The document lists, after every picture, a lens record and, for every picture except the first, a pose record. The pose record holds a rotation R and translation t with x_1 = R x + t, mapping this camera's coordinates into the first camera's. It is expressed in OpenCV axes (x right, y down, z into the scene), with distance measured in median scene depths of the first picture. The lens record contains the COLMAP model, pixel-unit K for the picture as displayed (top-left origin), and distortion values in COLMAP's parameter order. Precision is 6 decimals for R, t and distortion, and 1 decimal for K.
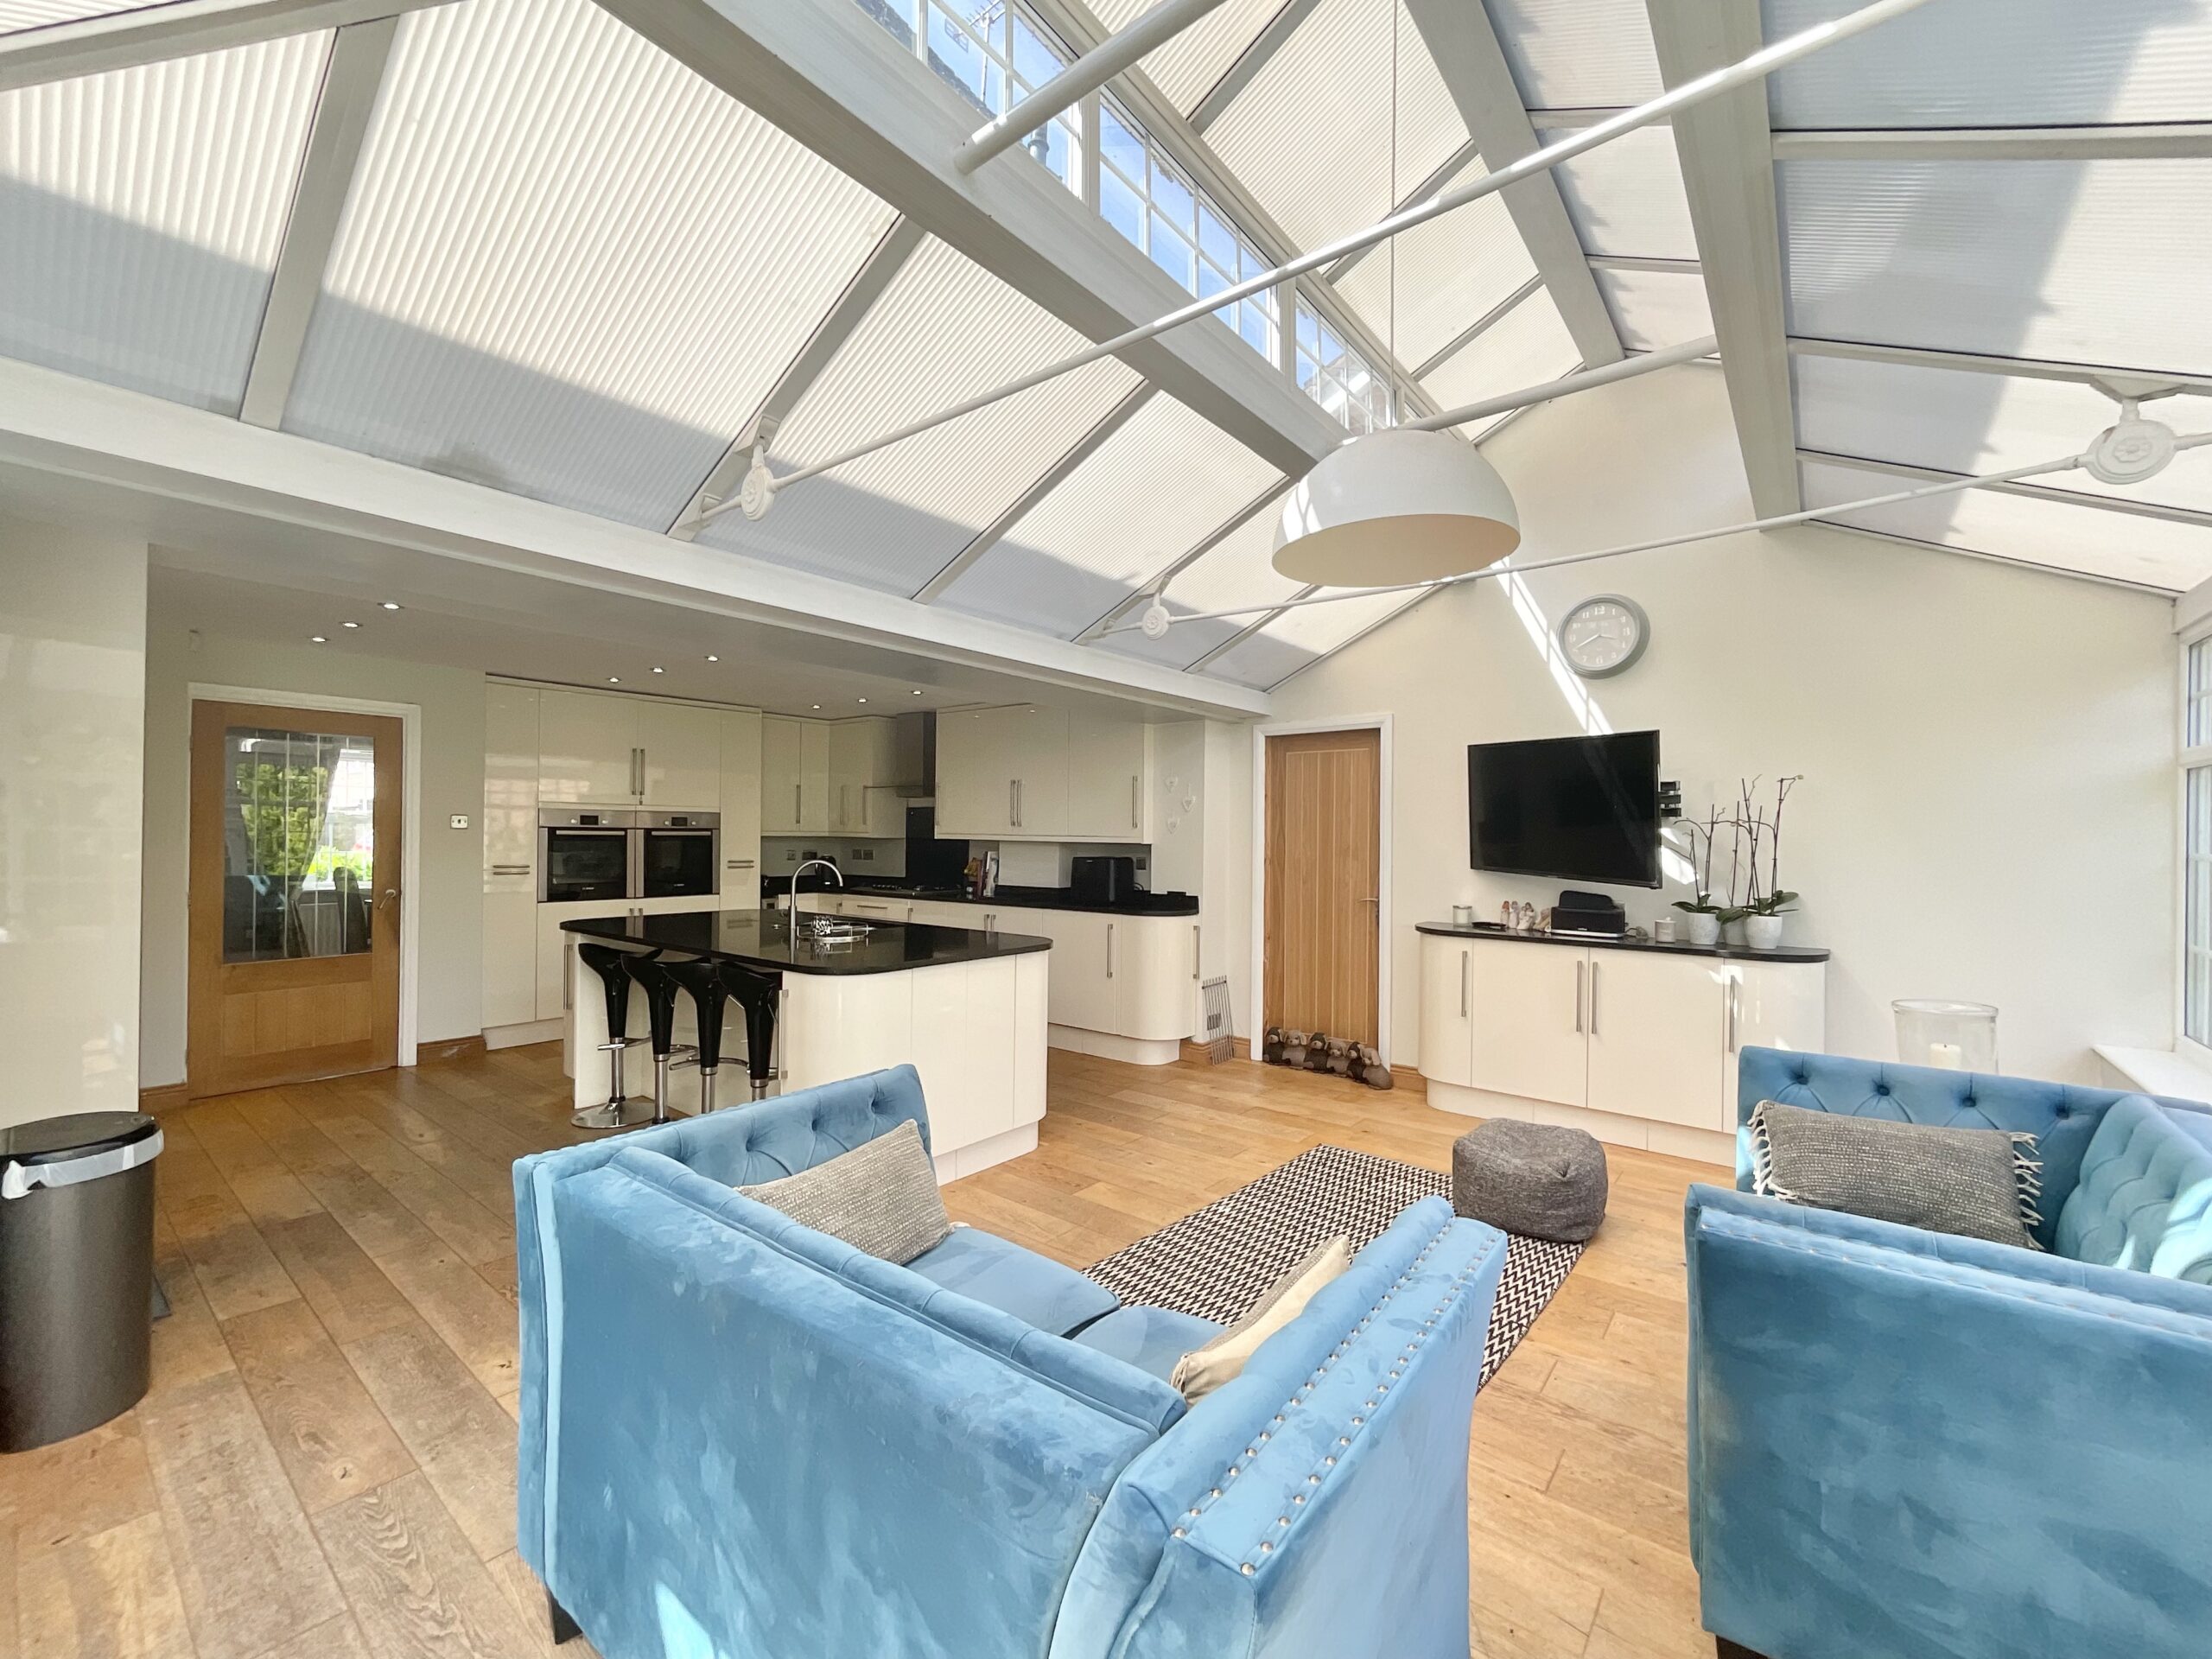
lens RADIAL K [[898.0, 0, 1102.7], [0, 898.0, 823.8], [0, 0, 1]] dist [-0.001522, -0.002187]
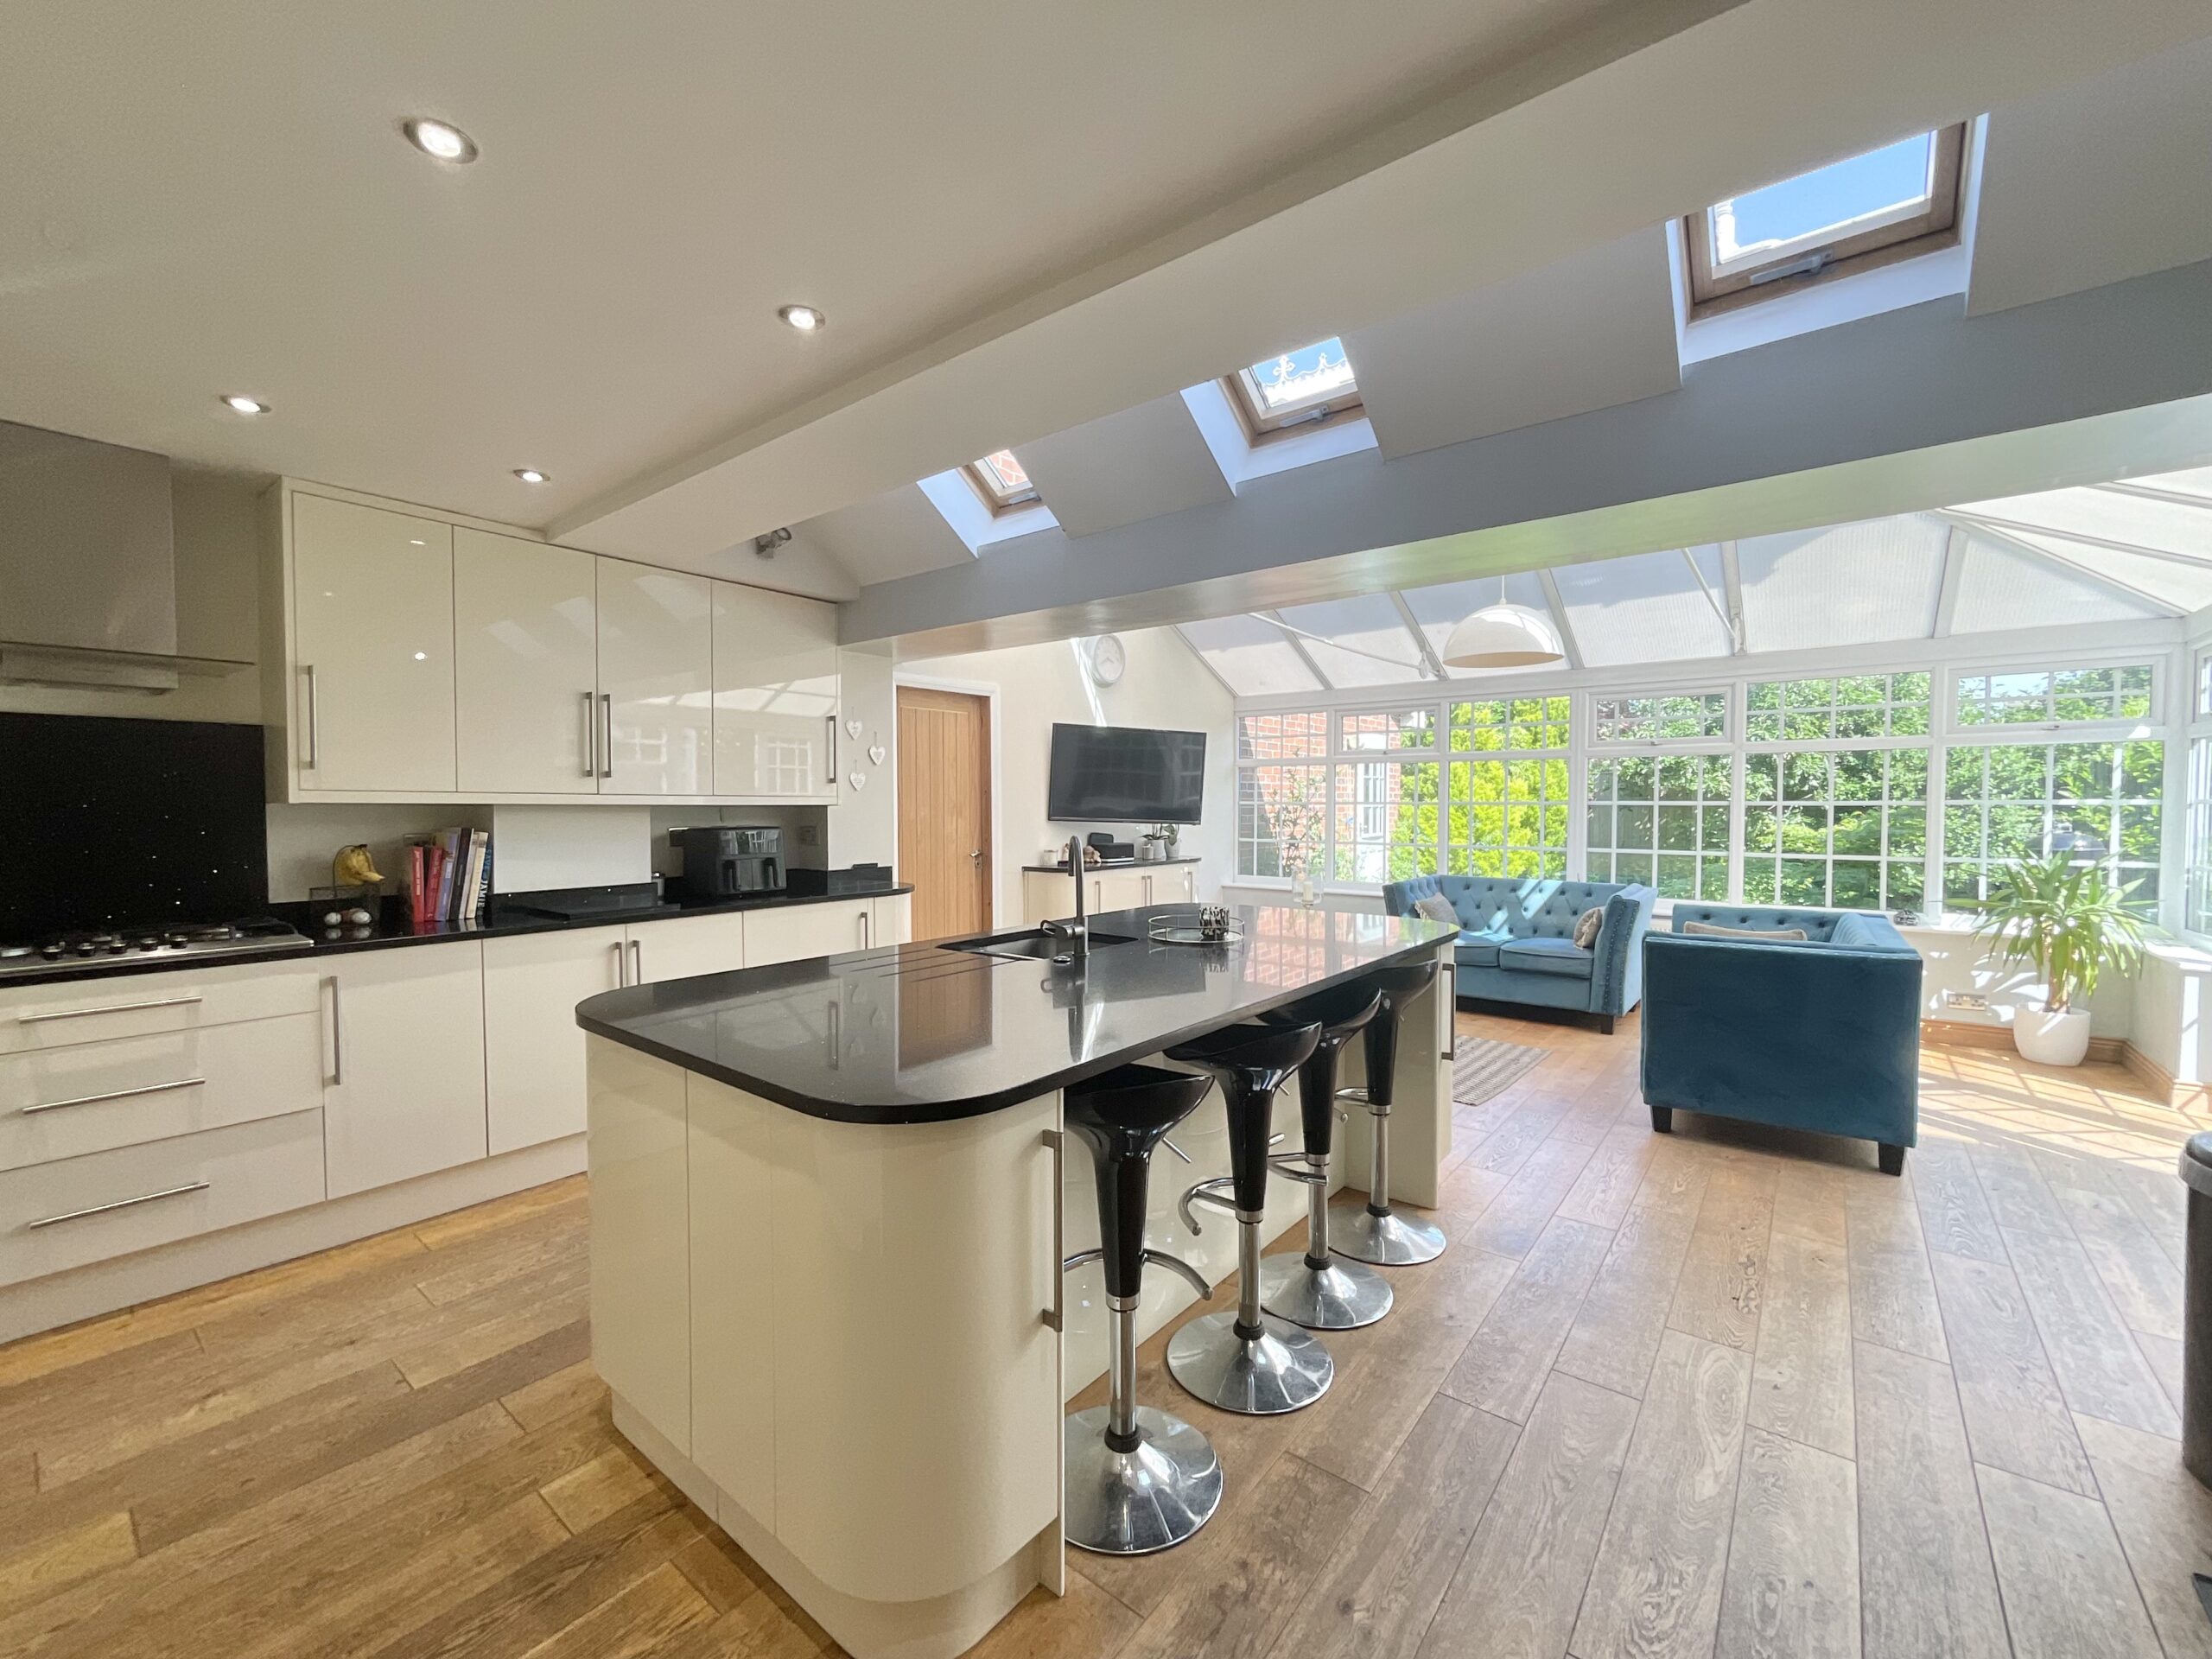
lens RADIAL K [[898.0, 0, 1105.4], [0, 898.0, 832.8], [0, 0, 1]] dist [-0.001522, -0.002187]
pose [[-0.002845, -0.044221, 0.999018, -0.890164], [-0.012172, 0.998949, 0.044183, 0.011287], [-0.999922, -0.012034, -0.003380, 0.958668]]
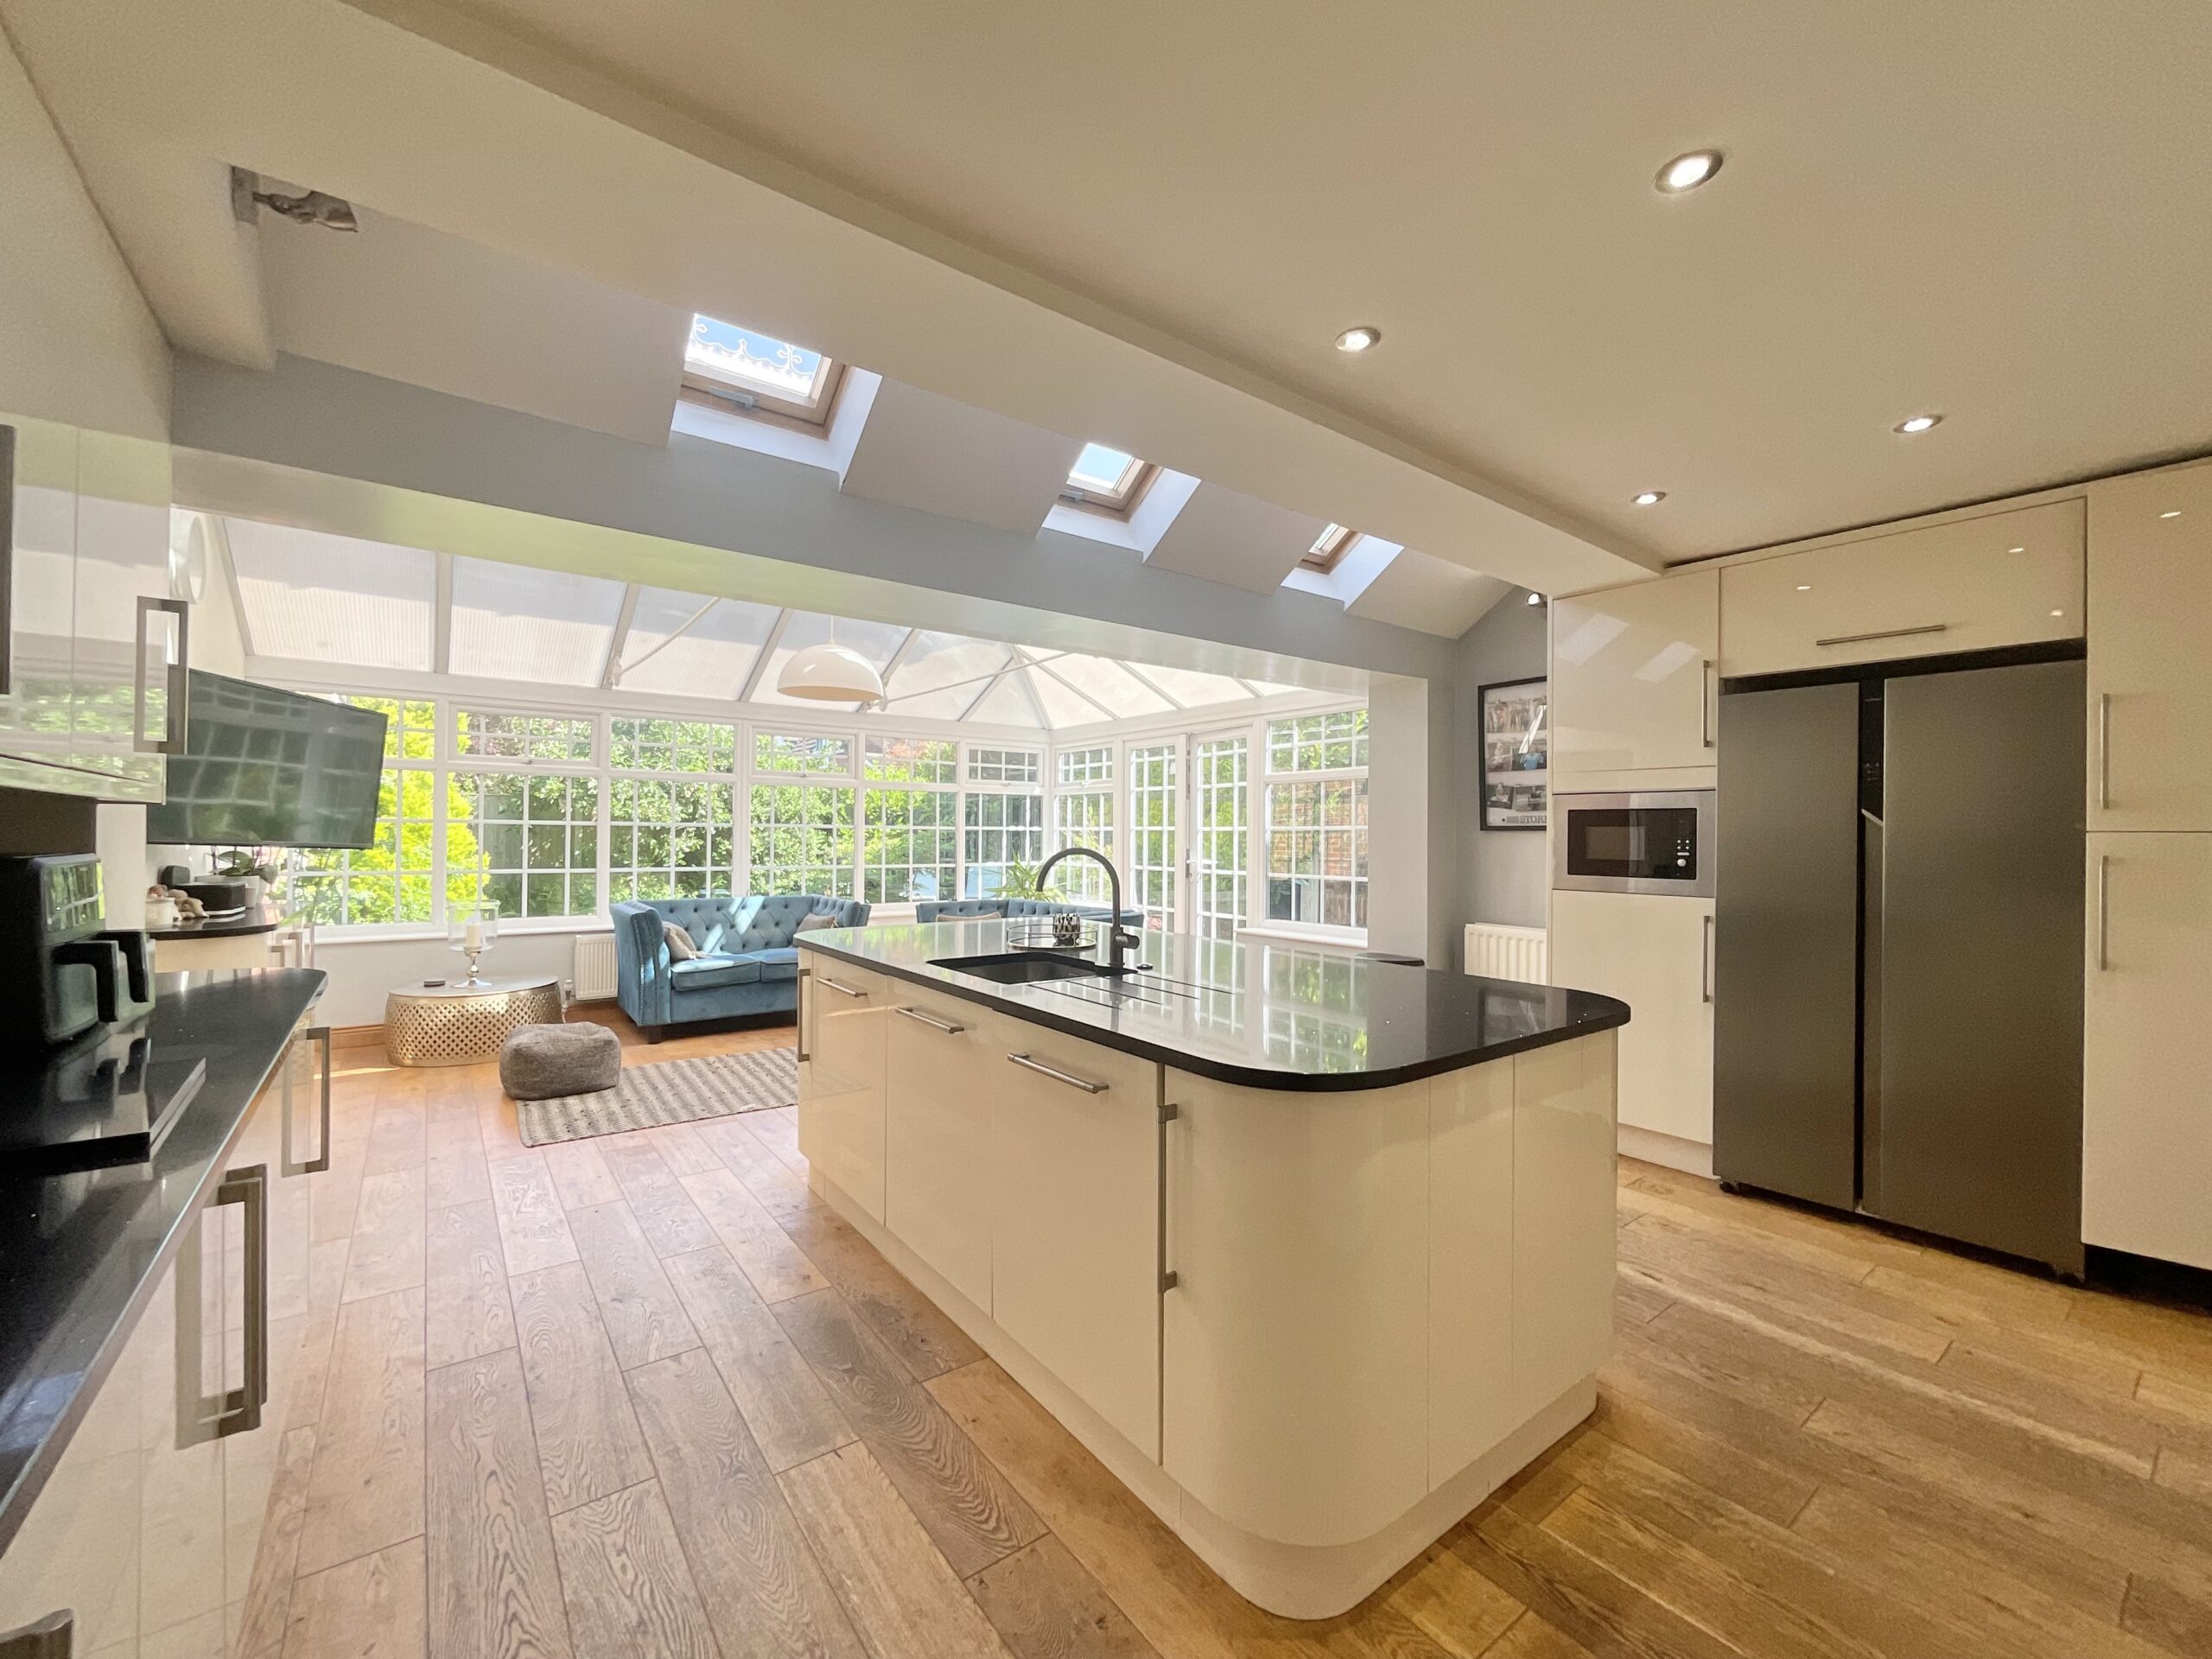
lens RADIAL K [[898.0, 0, 1096.8], [0, 898.0, 838.1], [0, 0, 1]] dist [-0.001522, -0.002187]
pose [[-0.968796, -0.026026, 0.246488, -0.461184], [-0.028668, 0.999564, -0.007136, 0.032227], [-0.246195, -0.013980, -0.969120, 1.535532]]
